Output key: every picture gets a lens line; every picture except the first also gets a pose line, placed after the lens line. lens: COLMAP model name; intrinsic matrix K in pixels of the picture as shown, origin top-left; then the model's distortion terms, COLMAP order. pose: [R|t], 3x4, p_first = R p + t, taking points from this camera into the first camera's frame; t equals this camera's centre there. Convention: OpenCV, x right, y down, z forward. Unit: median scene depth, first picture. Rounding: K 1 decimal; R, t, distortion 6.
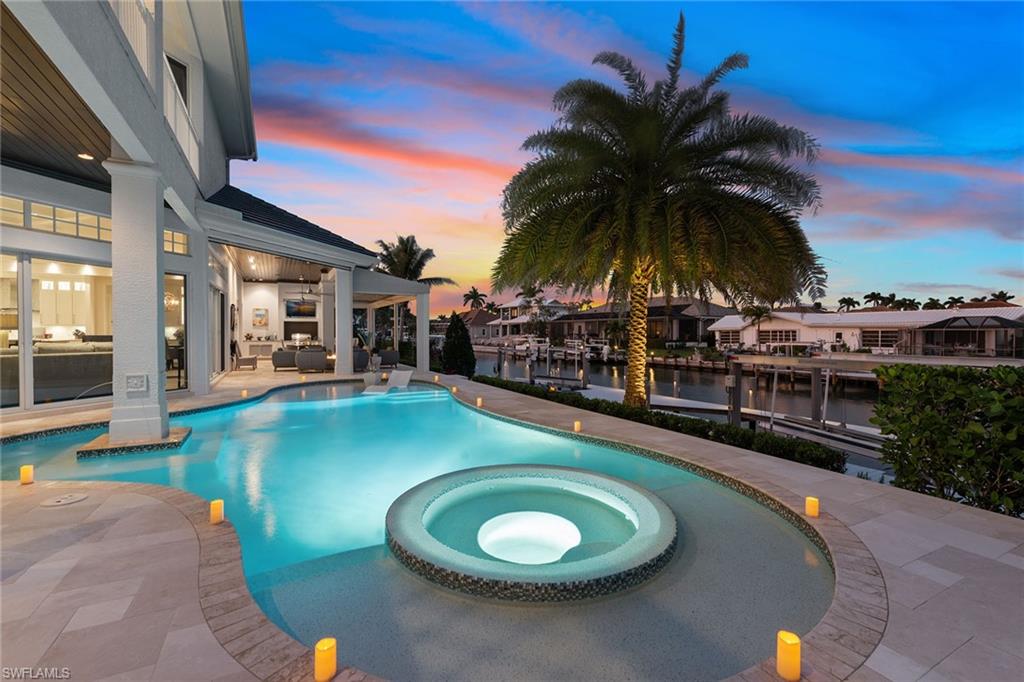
lens RADIAL K [[445.8, 0, 517.3], [0, 445.8, 338.4], [0, 0, 1]] dist [-0.002193, -0.000043]
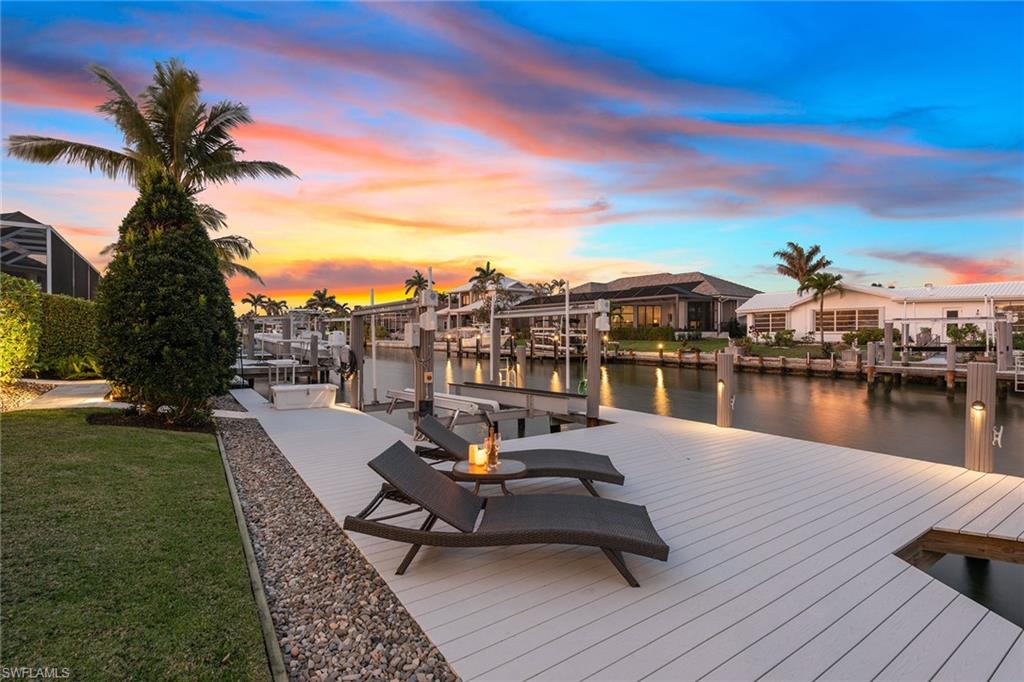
lens RADIAL K [[471.8, 0, 511.8], [0, 471.8, 342.5], [0, 0, 1]] dist [0.002655, 0.000094]
pose [[0.997714, -0.004810, 0.067400, 0.027868], [0.004324, 0.999964, 0.007351, 0.019383], [-0.067433, -0.007043, 0.997699, 0.274125]]
